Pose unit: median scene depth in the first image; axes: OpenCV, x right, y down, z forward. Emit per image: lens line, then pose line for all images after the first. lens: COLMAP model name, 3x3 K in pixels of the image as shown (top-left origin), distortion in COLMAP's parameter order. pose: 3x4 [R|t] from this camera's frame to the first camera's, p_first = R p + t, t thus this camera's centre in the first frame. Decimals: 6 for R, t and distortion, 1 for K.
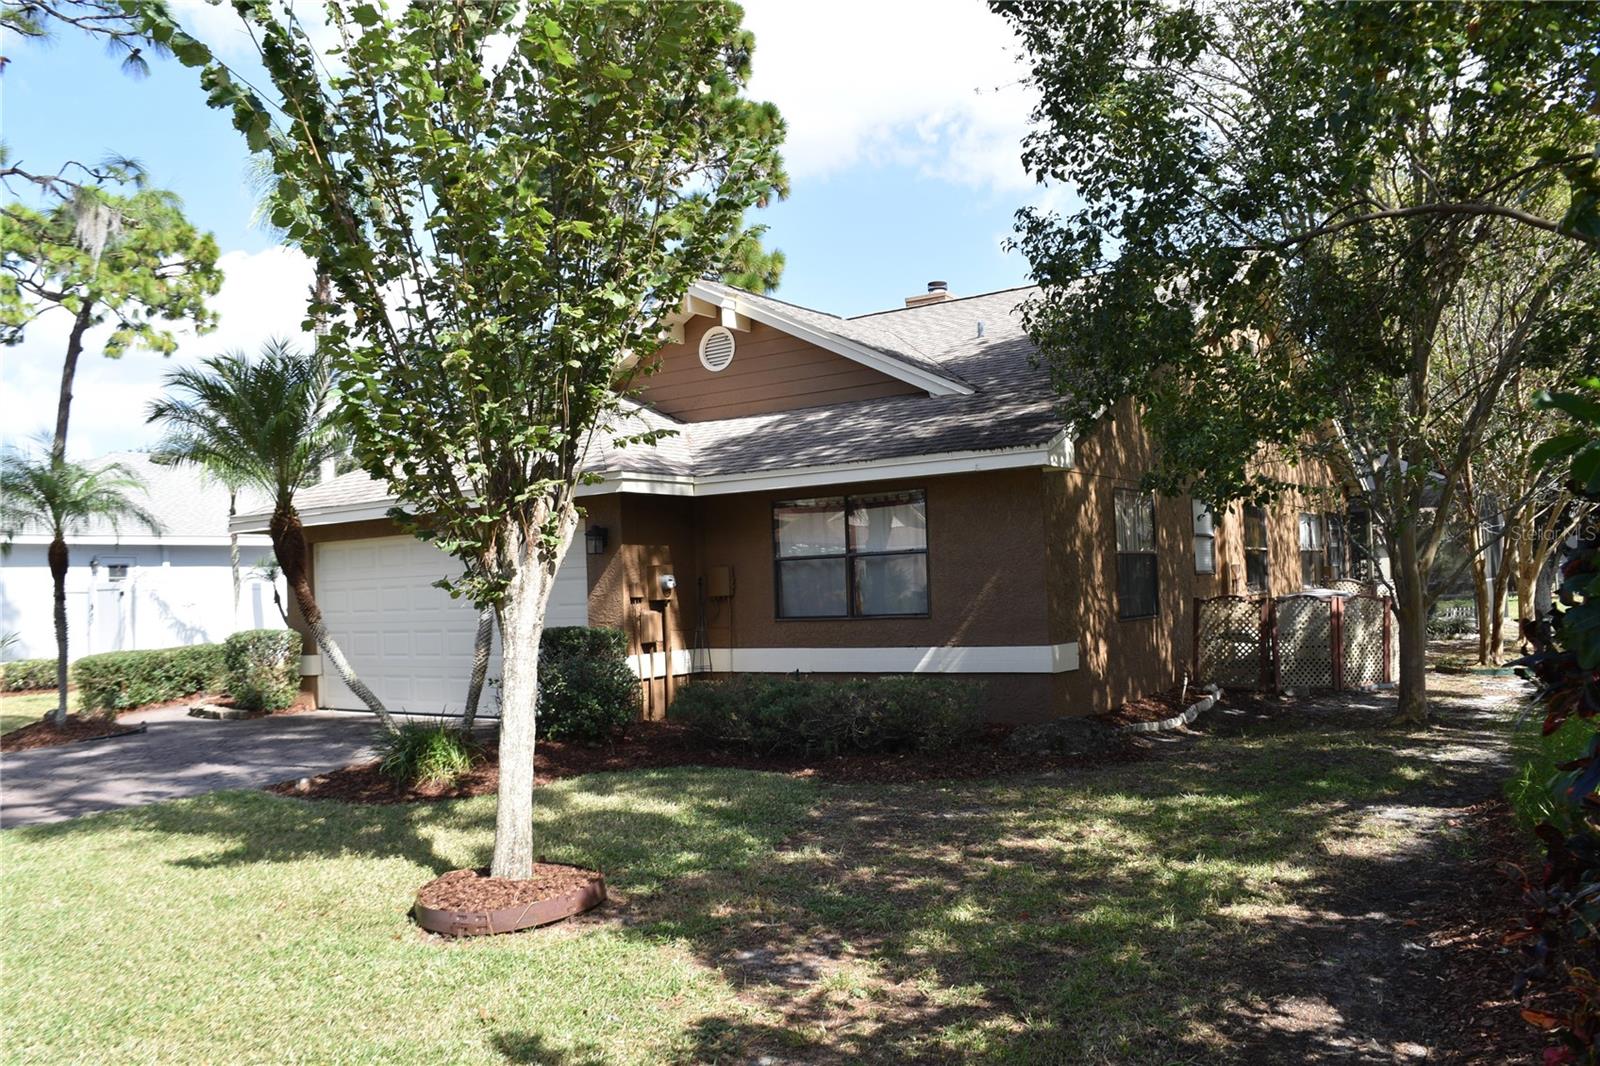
lens RADIAL K [[1268.5, 0, 800.0], [0, 1268.5, 533.0], [0, 0, 1]] dist [-0.084832, 0.016028]
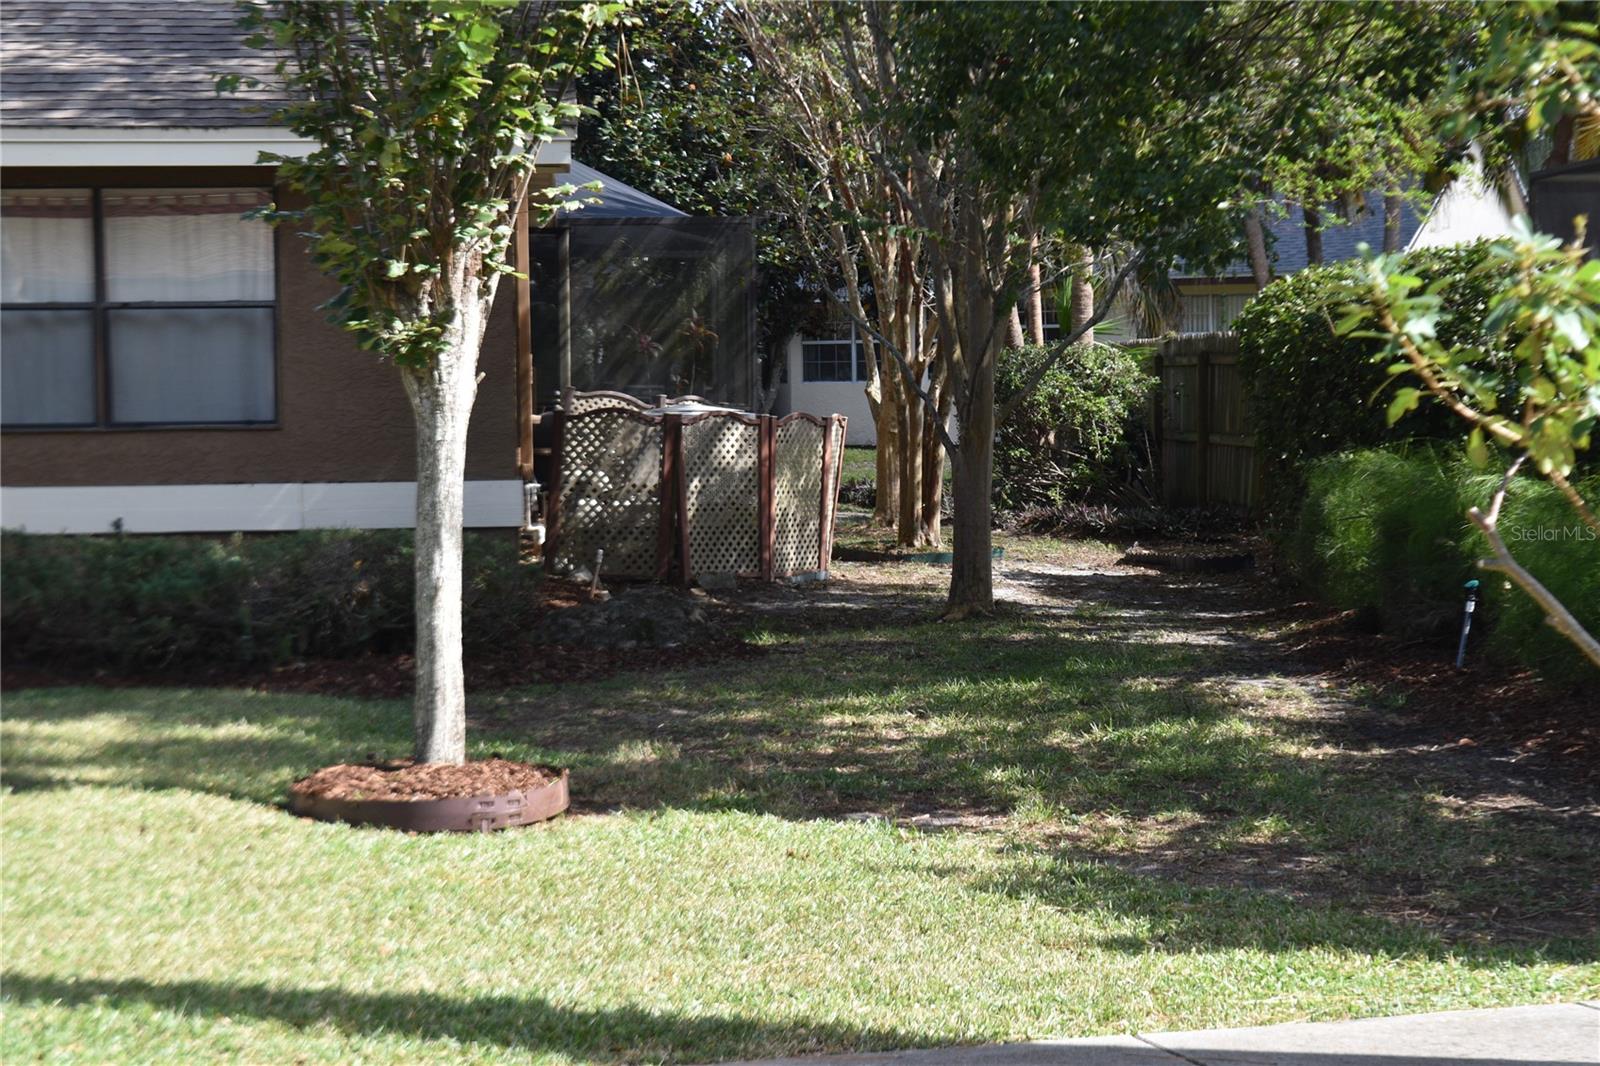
lens RADIAL K [[3562.1, 0, 800.0], [0, 3562.1, 533.0], [0, 0, 1]] dist [0.098548, 0.239359]
pose [[0.791425, 0.001193, 0.611265, -0.639820], [-0.043403, 0.997584, 0.054248, 0.018666], [-0.609723, -0.069464, 0.789564, -0.327867]]
